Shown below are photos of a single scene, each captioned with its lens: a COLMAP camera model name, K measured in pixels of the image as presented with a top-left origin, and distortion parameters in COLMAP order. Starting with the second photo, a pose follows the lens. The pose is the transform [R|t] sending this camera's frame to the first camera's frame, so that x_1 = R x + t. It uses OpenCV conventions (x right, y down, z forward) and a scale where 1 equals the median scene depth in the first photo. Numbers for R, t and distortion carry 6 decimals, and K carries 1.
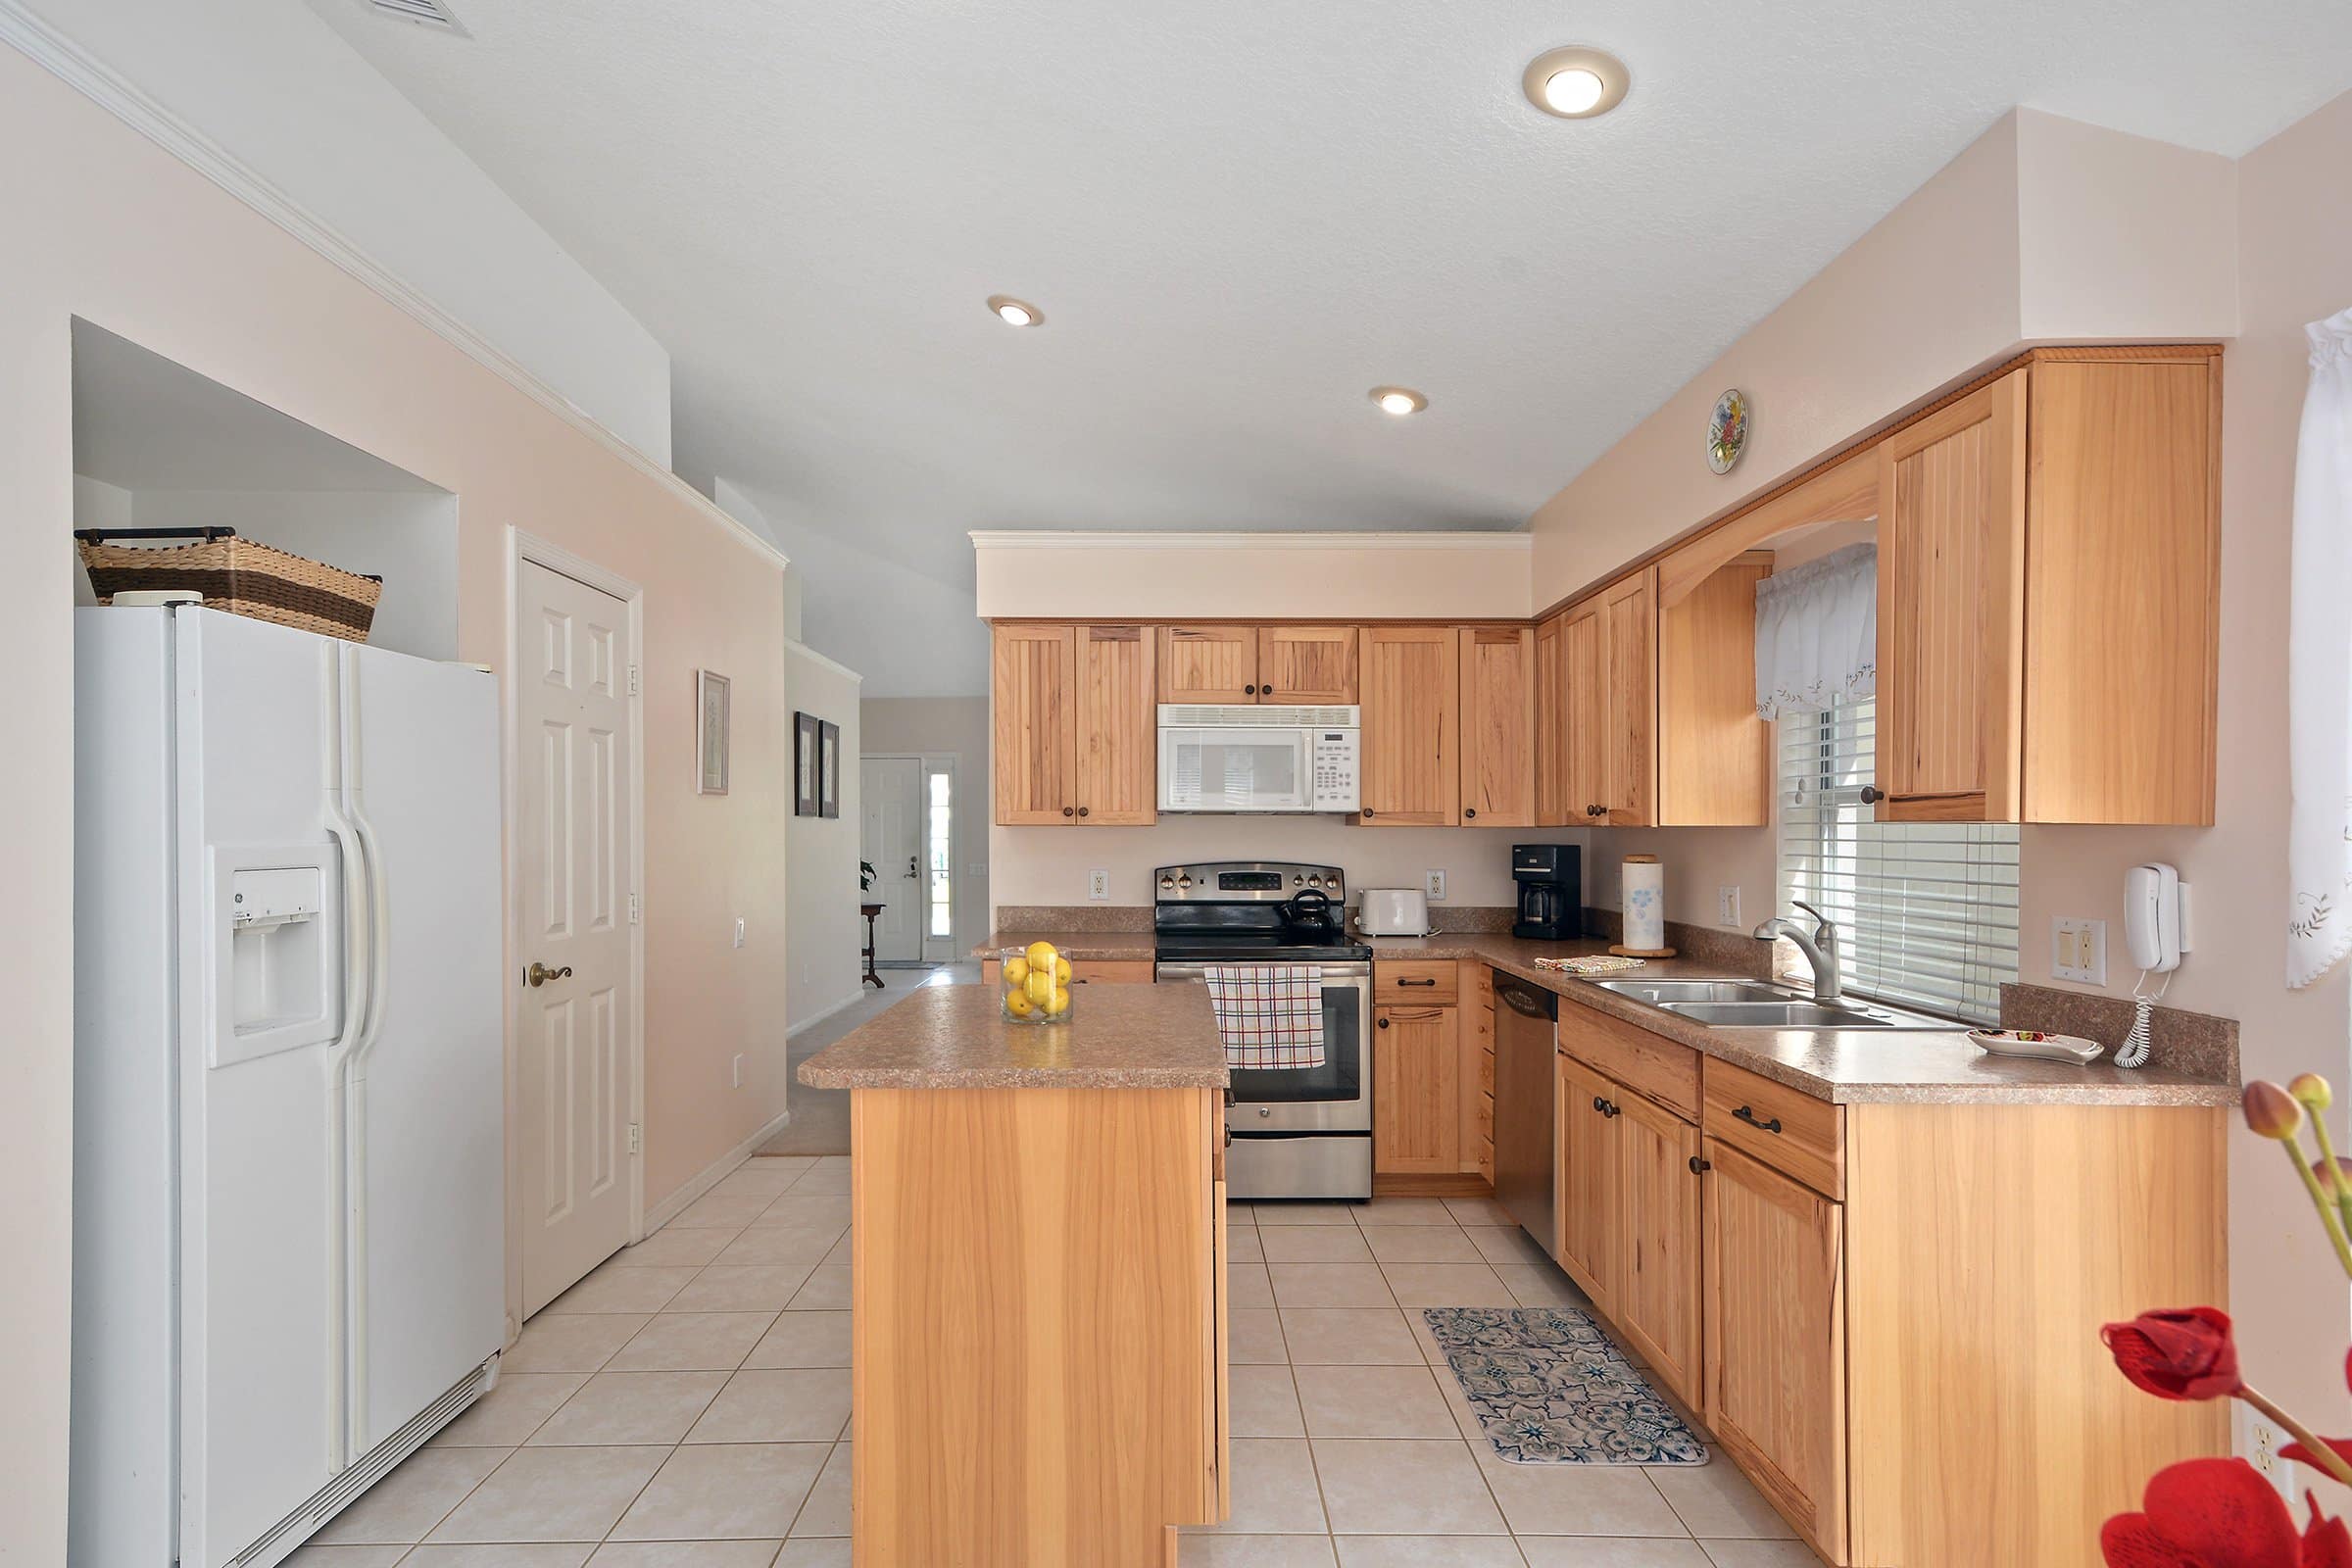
lens RADIAL K [[1170.4, 0, 1157.8], [0, 1170.4, 837.7], [0, 0, 1]] dist [0.038175, -0.000542]
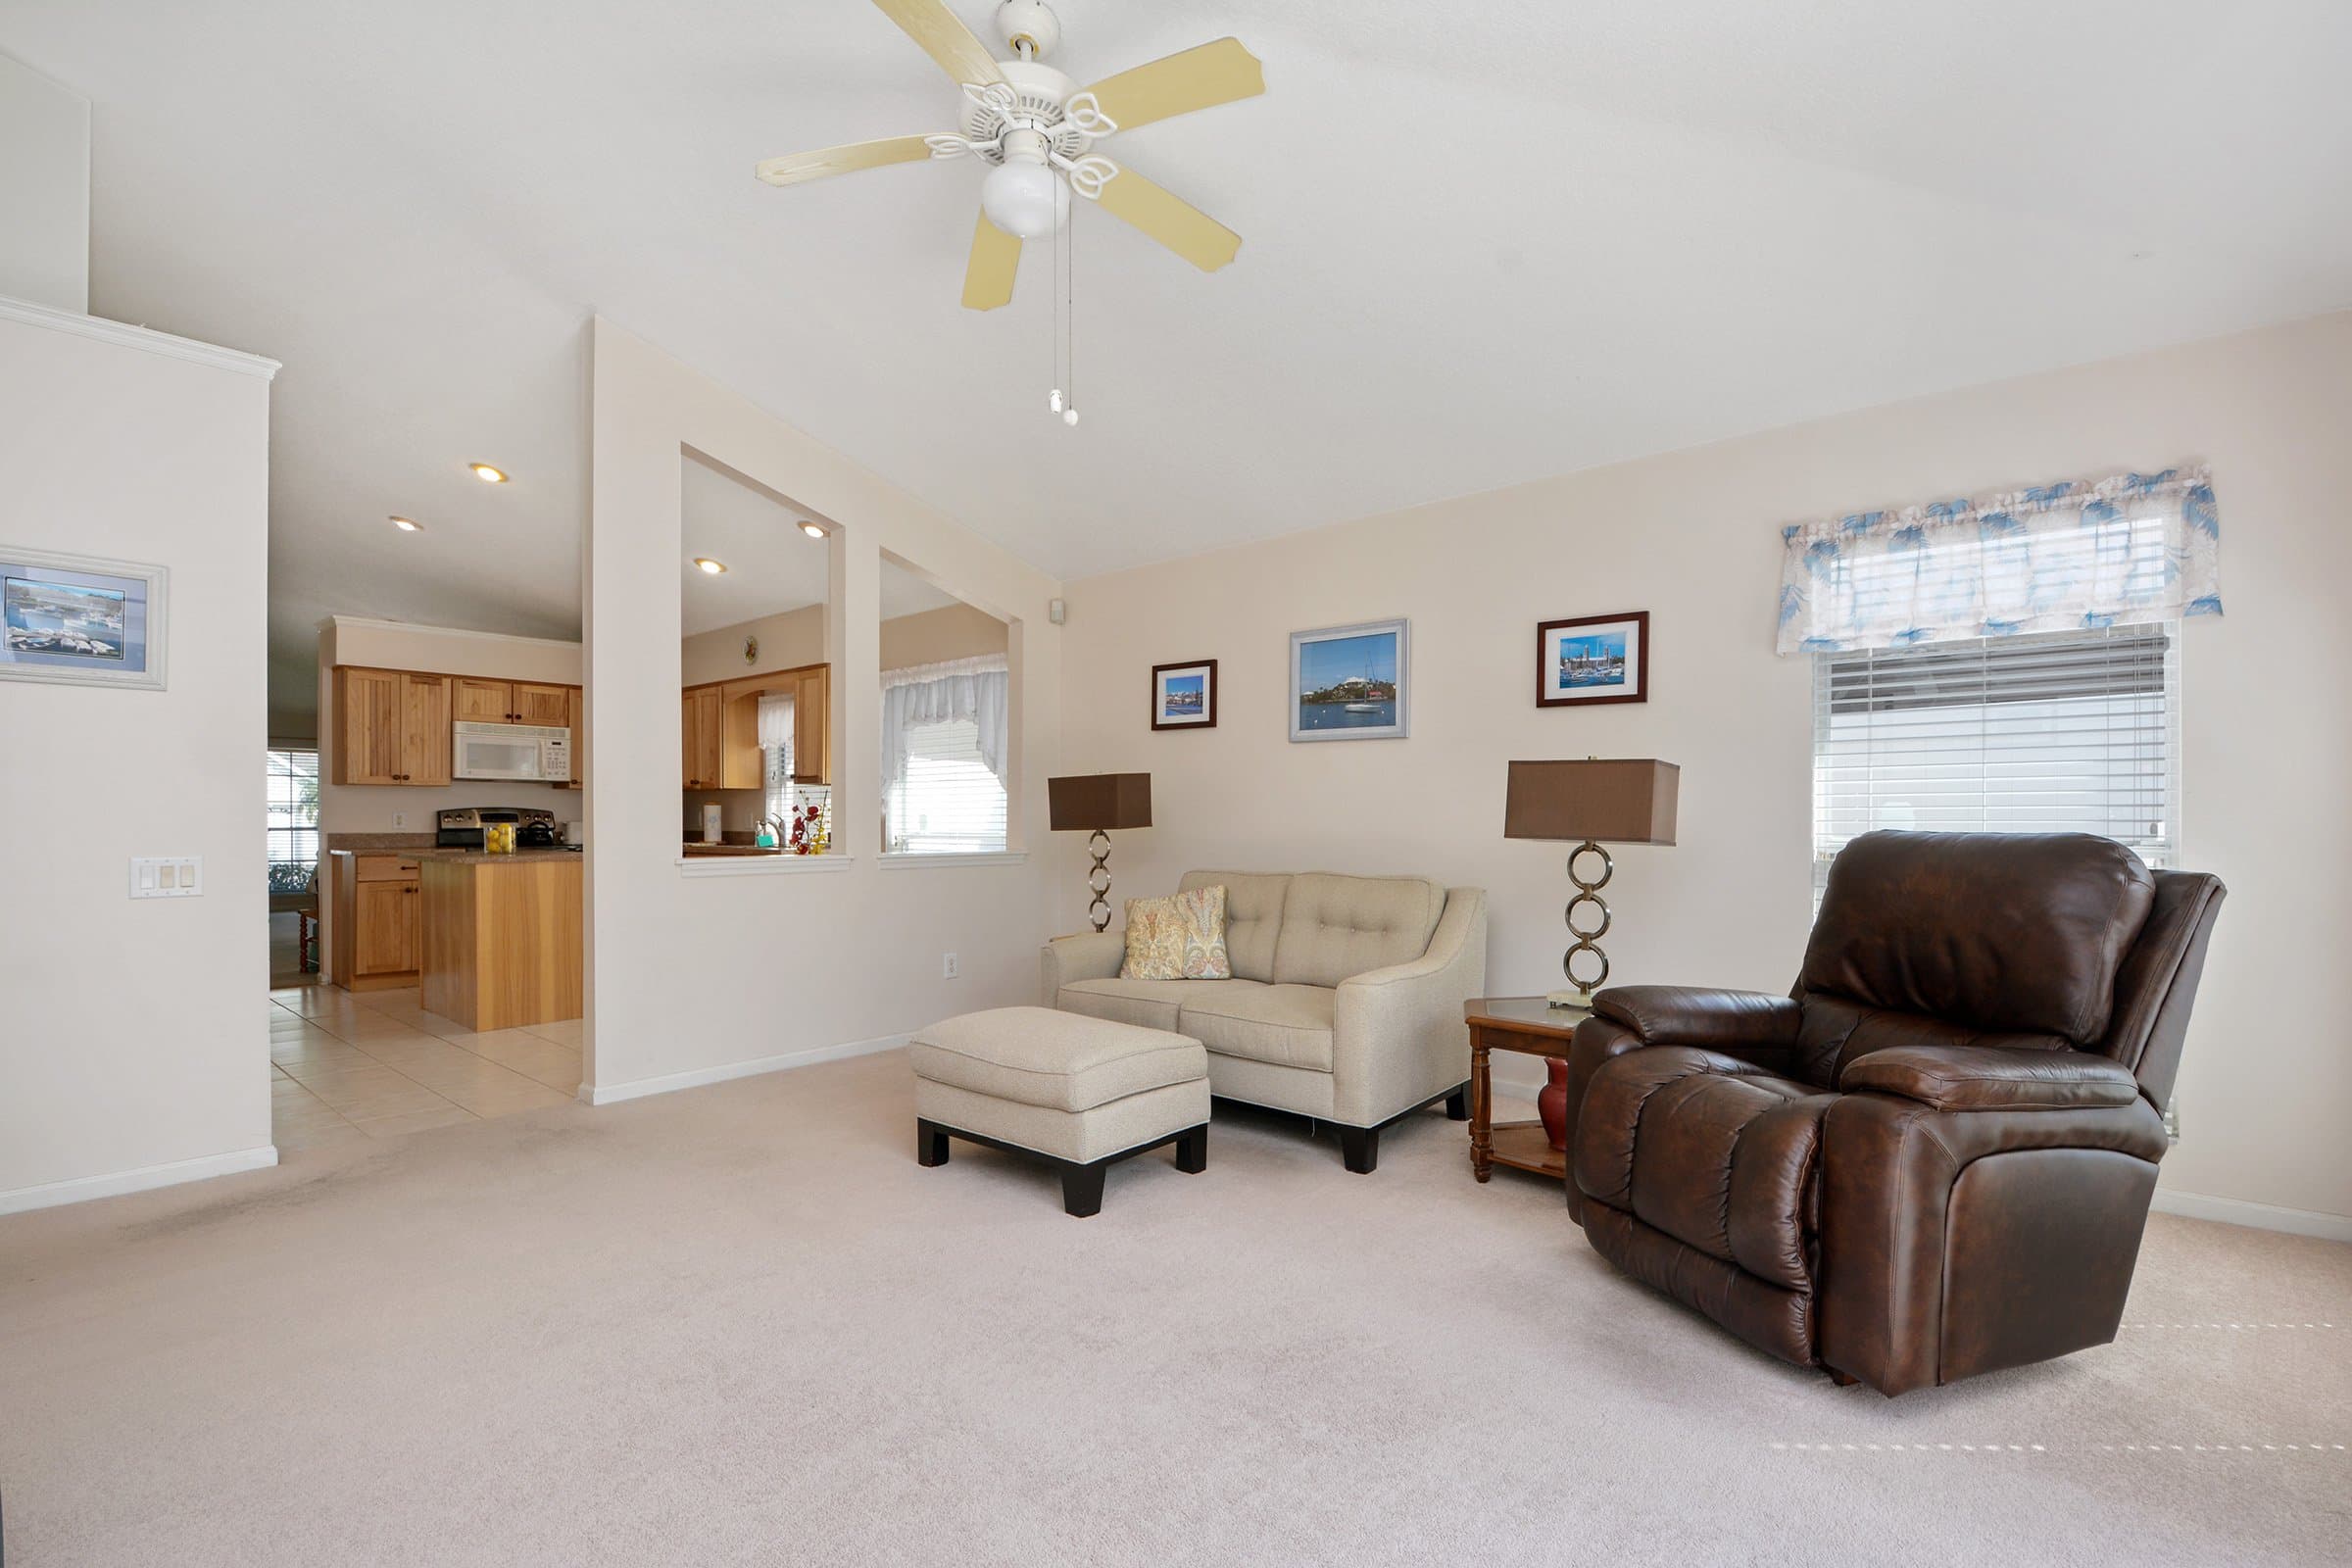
lens RADIAL K [[1085.6, 0, 1180.1], [0, 1085.6, 826.2], [0, 0, 1]] dist [0.018393, -0.033695]
pose [[0.657246, -0.003997, 0.753666, -0.593964], [0.006681, 0.999978, -0.000524, 0.068203], [-0.753646, 0.005380, 0.657258, -1.096970]]
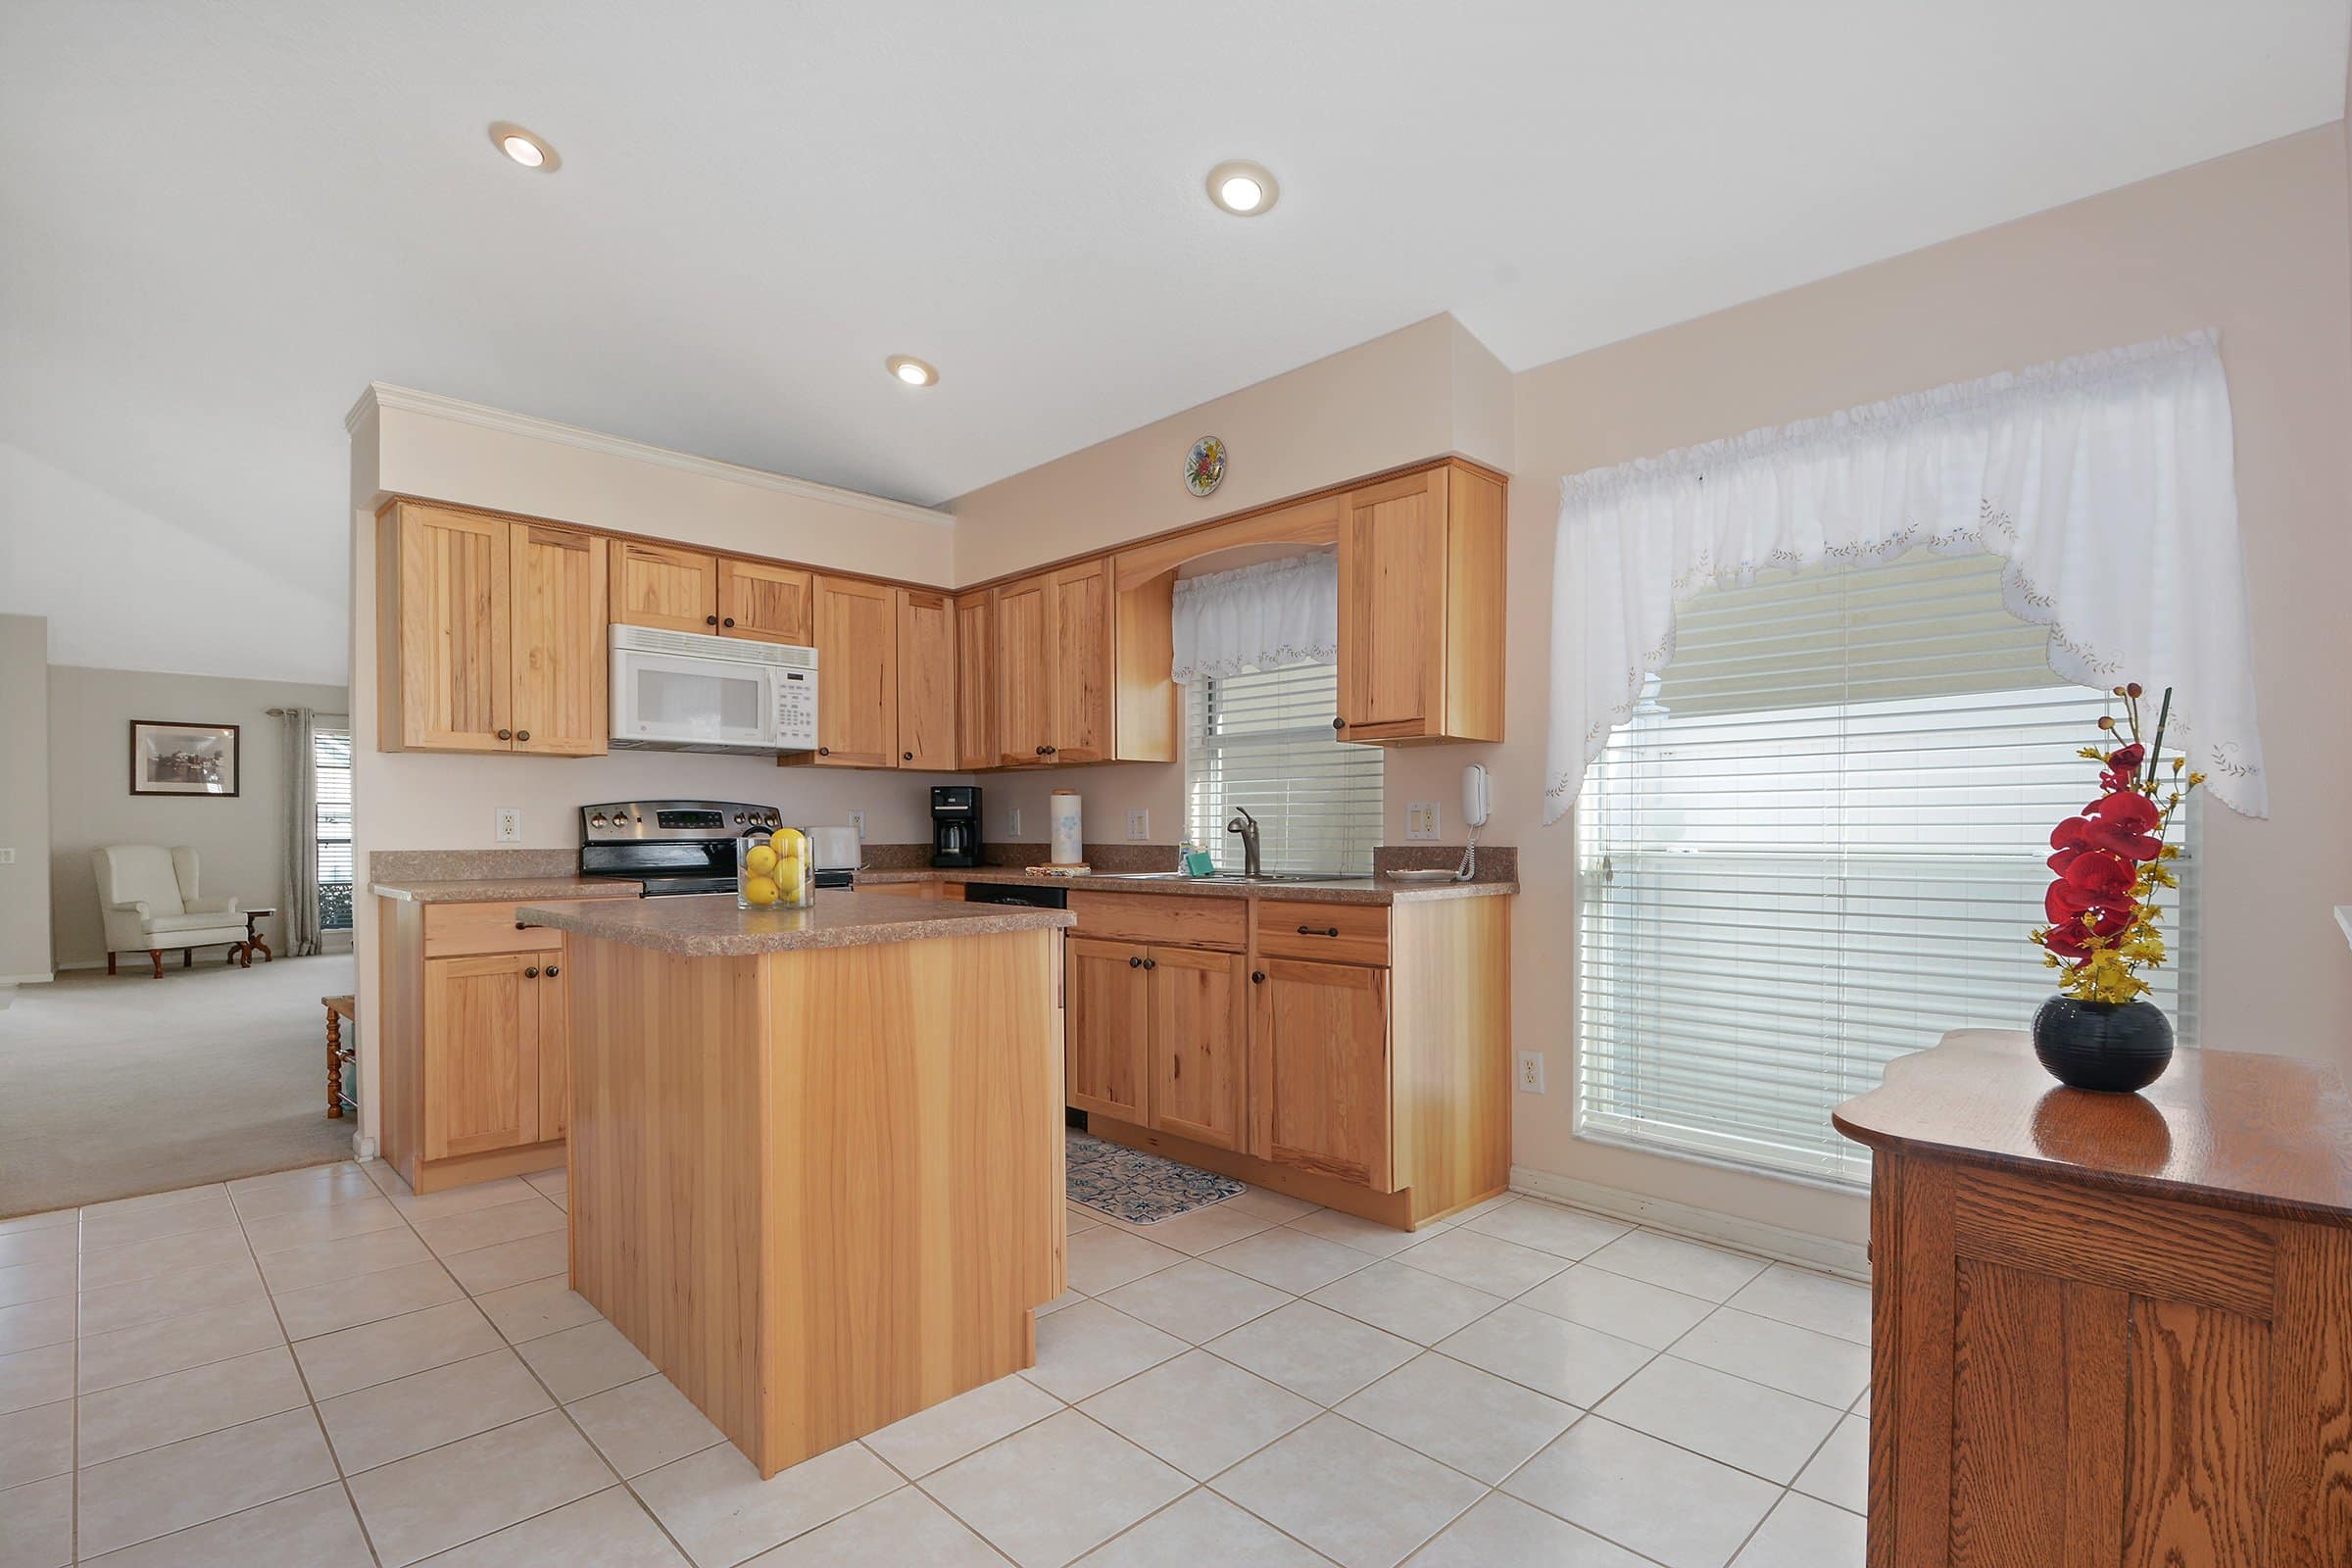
lens RADIAL K [[1126.8, 0, 1159.9], [0, 1126.8, 844.3], [0, 0, 1]] dist [0.023296, -0.026790]
pose [[0.719835, -0.012142, 0.694039, -0.339631], [0.009291, 0.999926, 0.007858, 0.062569], [-0.694083, 0.000792, 0.719894, 0.062546]]
